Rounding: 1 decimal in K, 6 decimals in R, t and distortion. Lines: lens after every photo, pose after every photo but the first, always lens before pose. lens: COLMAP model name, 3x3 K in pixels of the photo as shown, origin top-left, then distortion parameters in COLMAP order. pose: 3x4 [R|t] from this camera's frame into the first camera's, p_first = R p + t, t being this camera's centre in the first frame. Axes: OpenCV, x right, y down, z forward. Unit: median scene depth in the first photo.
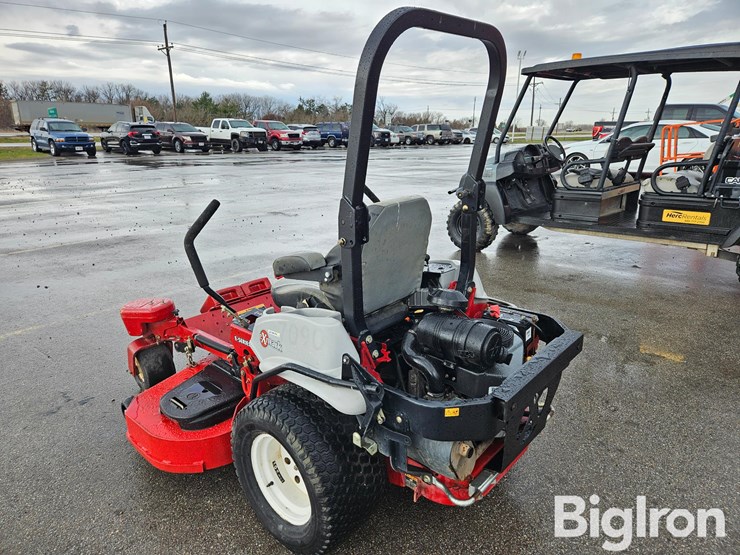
lens RADIAL K [[494.1, 0, 363.6], [0, 494.1, 277.1], [0, 0, 1]] dist [0.073724, -0.062390]
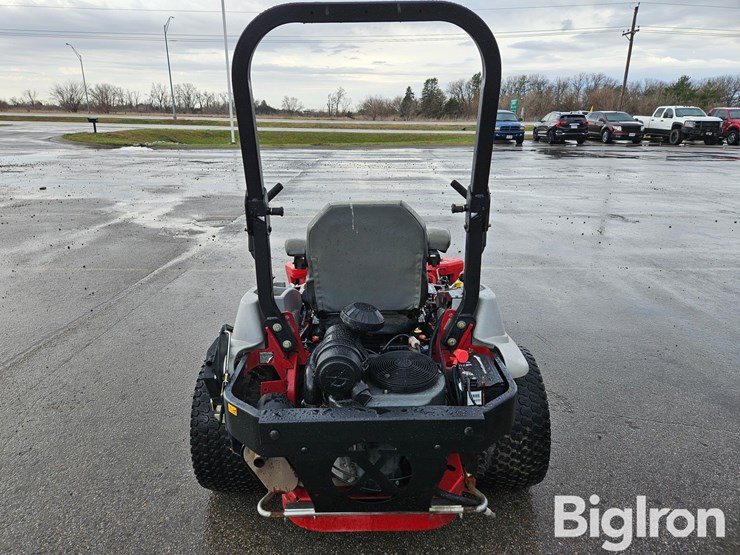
lens RADIAL K [[490.3, 0, 370.0], [0, 490.3, 277.5], [0, 0, 1]] dist [0.075929, -0.062539]
pose [[0.662832, 0.238289, -0.709839, 0.073059], [-0.221881, 0.967939, 0.117744, -0.012261], [0.715138, 0.079455, 0.694453, 0.034510]]
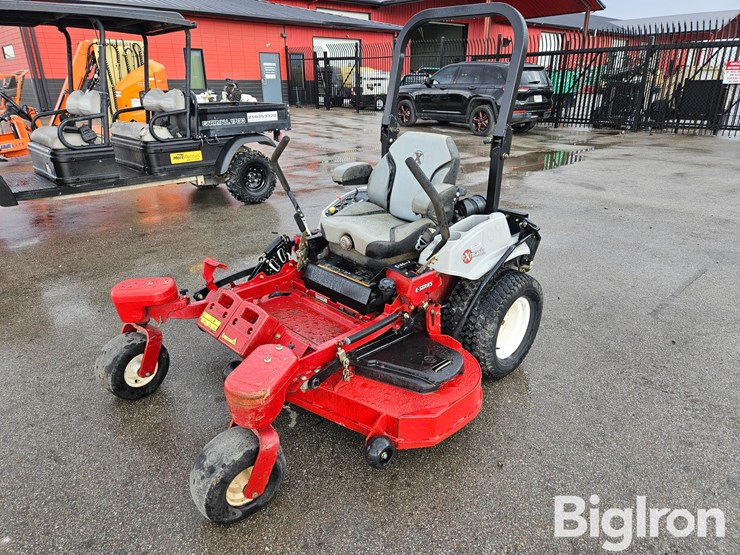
lens RADIAL K [[494.1, 0, 363.6], [0, 494.1, 277.1], [0, 0, 1]] dist [0.073724, -0.062390]
pose [[0.075213, -0.363315, 0.928625, -0.124980], [0.288878, 0.899267, 0.328432, -0.028467], [-0.954407, 0.243557, 0.172591, 0.095898]]
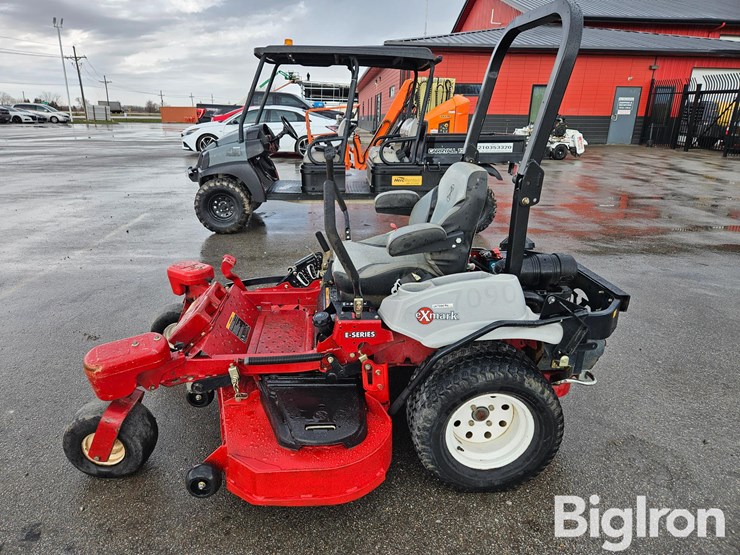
lens RADIAL K [[494.1, 0, 363.6], [0, 494.1, 277.1], [0, 0, 1]] dist [0.073724, -0.062390]
pose [[0.696977, -0.206957, 0.686579, -0.084023], [0.183691, 0.977029, 0.108035, -0.007041], [-0.693167, 0.050821, 0.718983, 0.033256]]
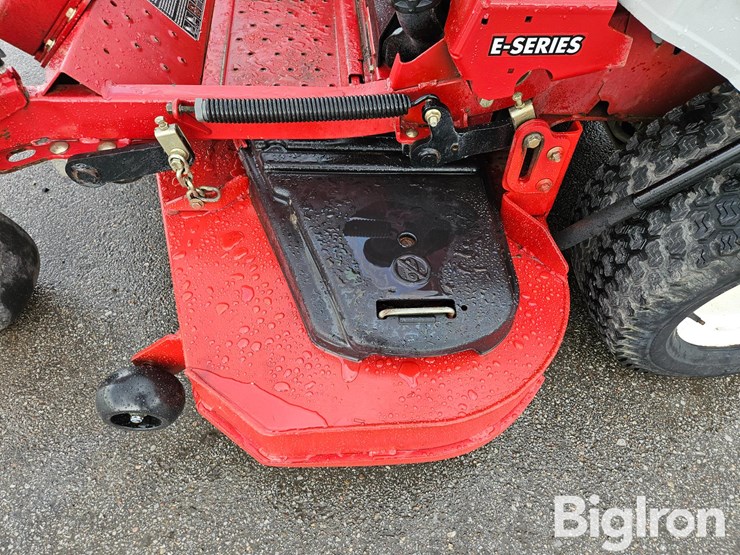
lens RADIAL K [[490.3, 0, 370.0], [0, 490.3, 277.5], [0, 0, 1]] dist [0.075929, -0.062539]
pose [[0.688526, -0.557661, 0.463623, -0.051468], [0.141994, 0.730583, 0.667896, 0.002127], [-0.711175, -0.394033, 0.582210, 0.086000]]
